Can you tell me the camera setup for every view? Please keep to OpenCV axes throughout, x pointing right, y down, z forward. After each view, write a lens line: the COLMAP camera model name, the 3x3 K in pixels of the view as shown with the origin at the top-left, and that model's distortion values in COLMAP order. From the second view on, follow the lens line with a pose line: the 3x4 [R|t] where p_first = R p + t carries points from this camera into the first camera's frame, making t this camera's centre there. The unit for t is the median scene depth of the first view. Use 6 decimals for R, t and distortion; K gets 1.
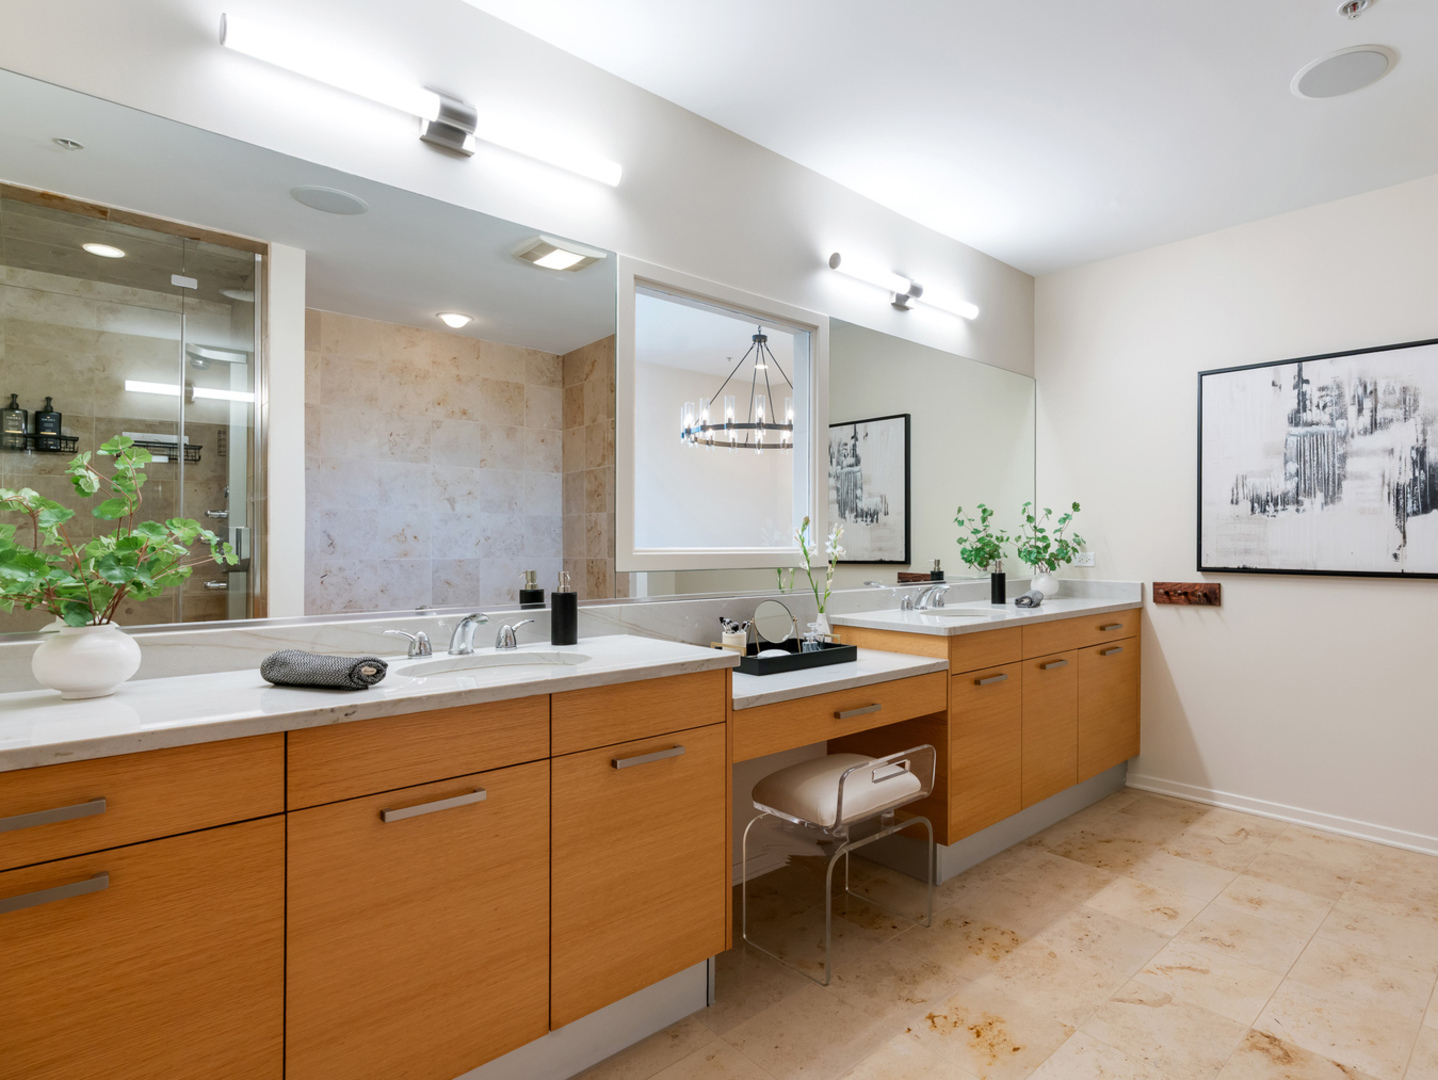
lens RADIAL K [[859.8, 0, 740.5], [0, 859.8, 539.9], [0, 0, 1]] dist [-0.019527, 0.013234]
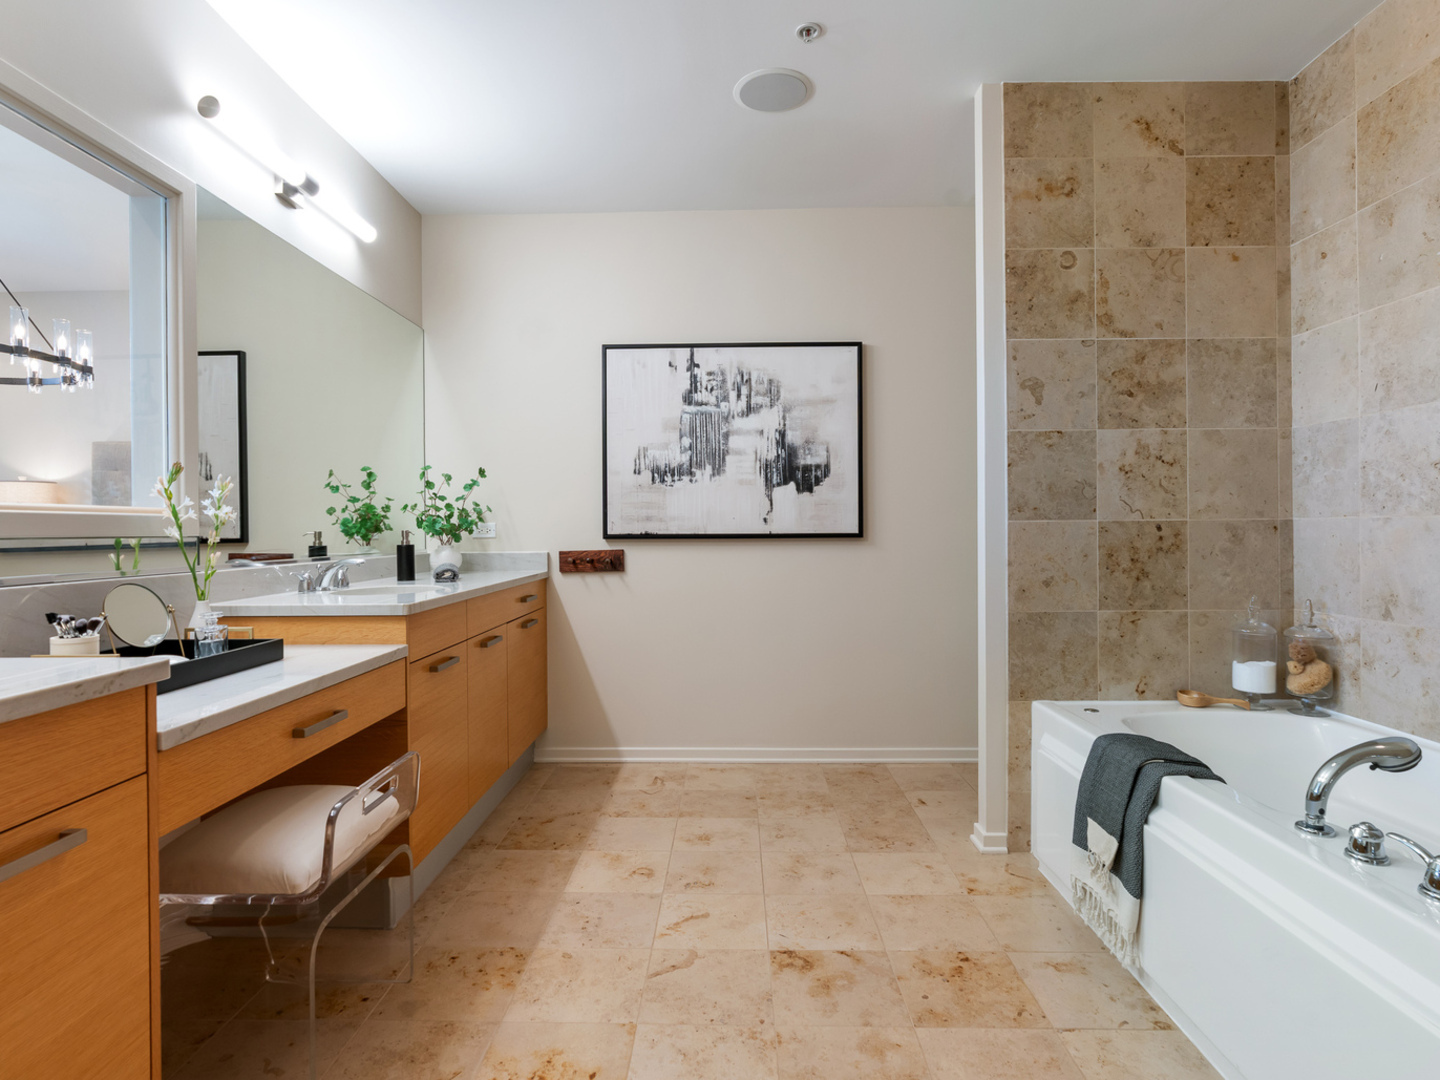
lens RADIAL K [[861.0, 0, 741.5], [0, 861.0, 539.9], [0, 0, 1]] dist [-0.019527, 0.013234]
pose [[0.654535, -0.009803, 0.755968, -0.150525], [0.005738, 0.999952, 0.007999, 0.033451], [-0.756010, -0.000898, 0.654559, 0.215079]]
